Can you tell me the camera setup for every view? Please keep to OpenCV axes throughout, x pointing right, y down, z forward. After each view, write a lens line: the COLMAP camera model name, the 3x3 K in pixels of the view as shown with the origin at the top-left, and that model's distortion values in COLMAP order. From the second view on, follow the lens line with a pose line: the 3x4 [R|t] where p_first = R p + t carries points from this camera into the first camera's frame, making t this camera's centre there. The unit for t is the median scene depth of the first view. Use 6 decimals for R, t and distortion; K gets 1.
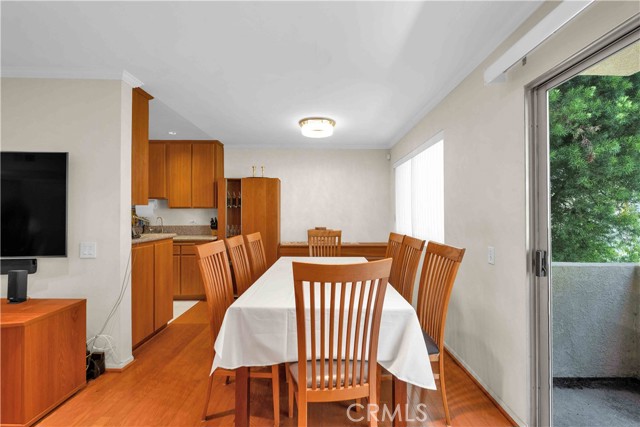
lens RADIAL K [[274.7, 0, 324.0], [0, 274.7, 215.5], [0, 0, 1]] dist [0.005338, -0.001735]
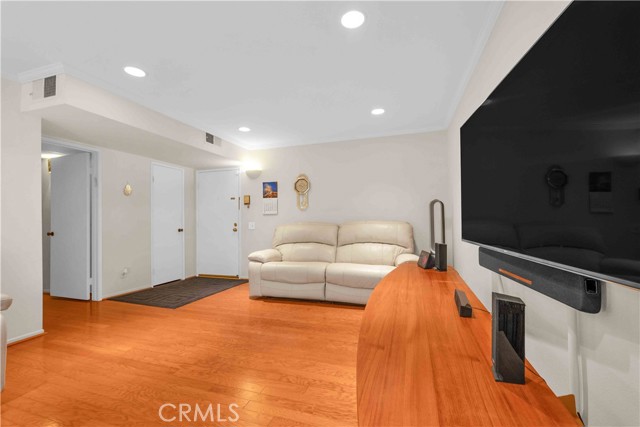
lens RADIAL K [[274.7, 0, 324.4], [0, 274.7, 210.9], [0, 0, 1]] dist [0.005338, -0.001735]
pose [[-0.311940, -0.023139, -0.949820, -0.459965], [0.007417, 0.999614, -0.026788, 0.057773], [0.950073, -0.015401, -0.311648, 0.643706]]
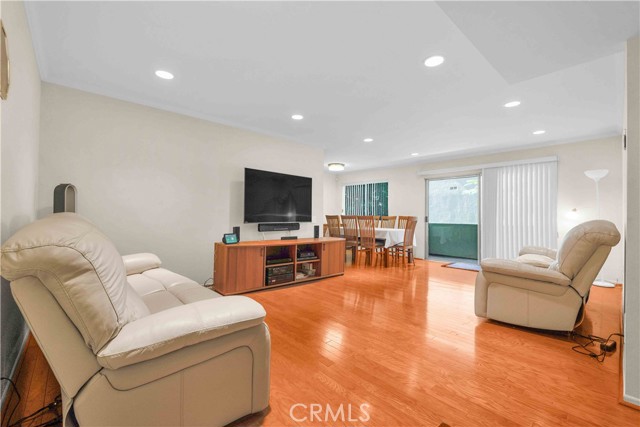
lens RADIAL K [[274.7, 0, 322.2], [0, 274.7, 211.0], [0, 0, 1]] dist [0.005338, -0.001735]
pose [[0.742362, 0.015249, 0.669826, -2.015129], [-0.008701, 0.999876, -0.013119, 0.071974], [-0.669943, 0.003911, 0.742402, -0.670368]]
